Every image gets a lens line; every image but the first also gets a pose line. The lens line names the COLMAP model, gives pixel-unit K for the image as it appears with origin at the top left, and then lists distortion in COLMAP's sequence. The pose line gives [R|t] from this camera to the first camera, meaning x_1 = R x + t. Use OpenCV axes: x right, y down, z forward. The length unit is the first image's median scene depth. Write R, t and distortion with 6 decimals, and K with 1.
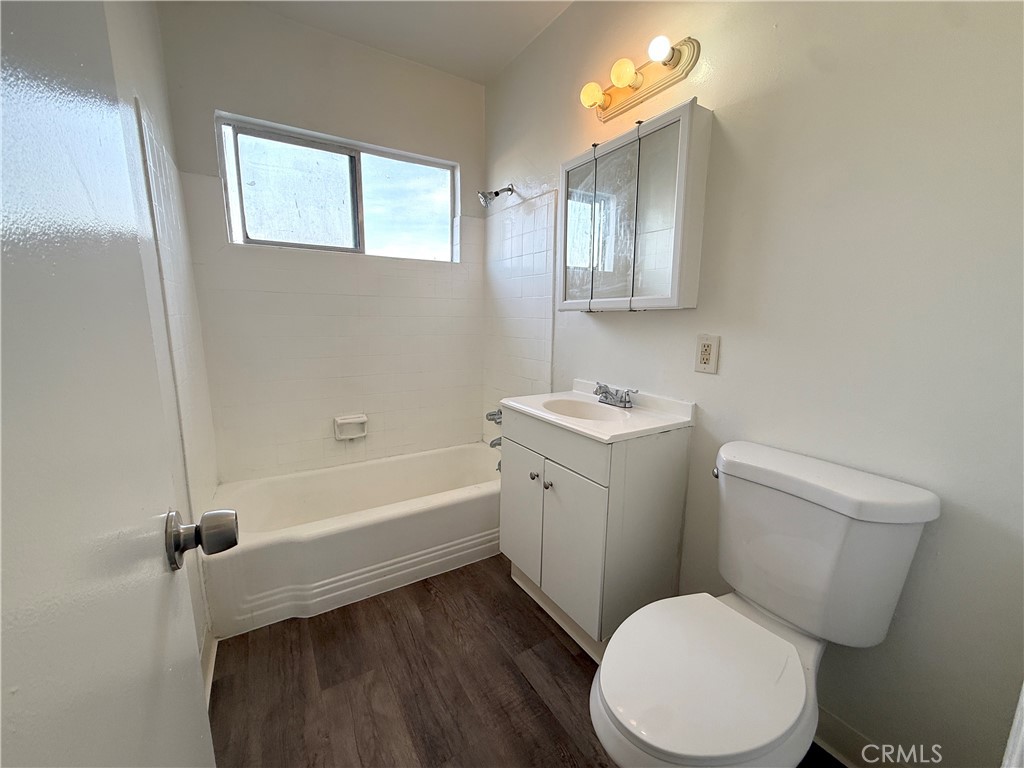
lens RADIAL K [[409.0, 0, 509.2], [0, 409.0, 385.9], [0, 0, 1]] dist [-0.000982, 0.000160]
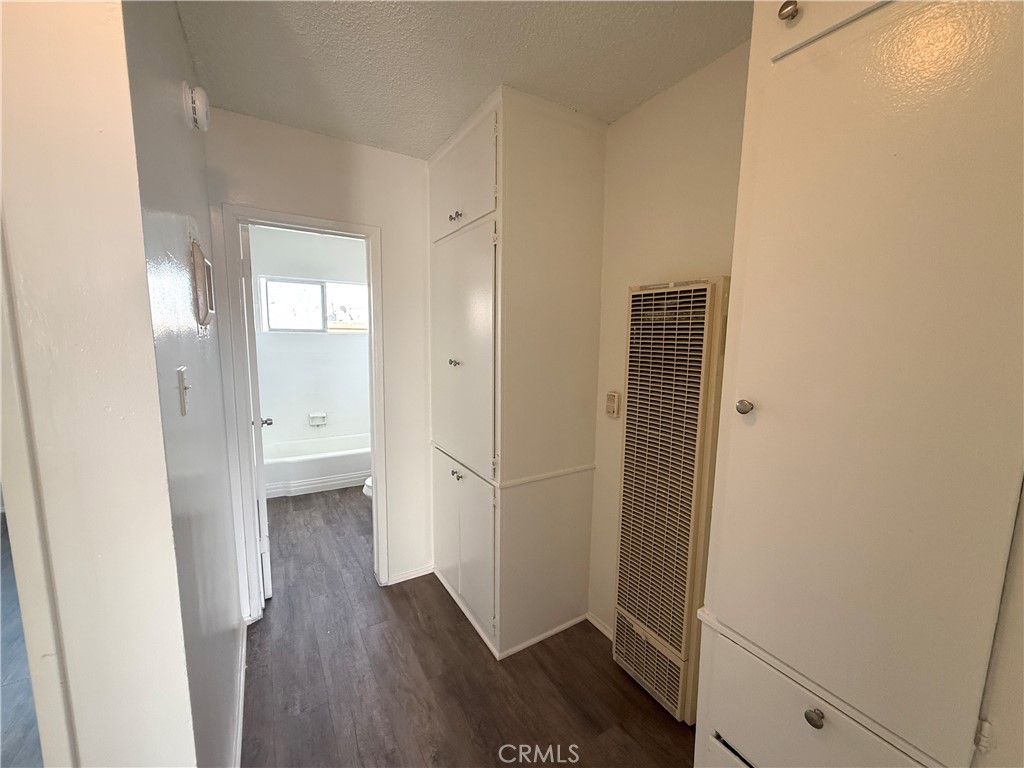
lens RADIAL K [[409.0, 0, 509.2], [0, 409.0, 385.9], [0, 0, 1]] dist [-0.000982, 0.000160]
pose [[0.999868, 0.013438, -0.009143, 0.639415], [-0.013805, 0.999052, -0.041288, 0.011870], [0.008580, 0.041409, 0.999105, -1.122984]]
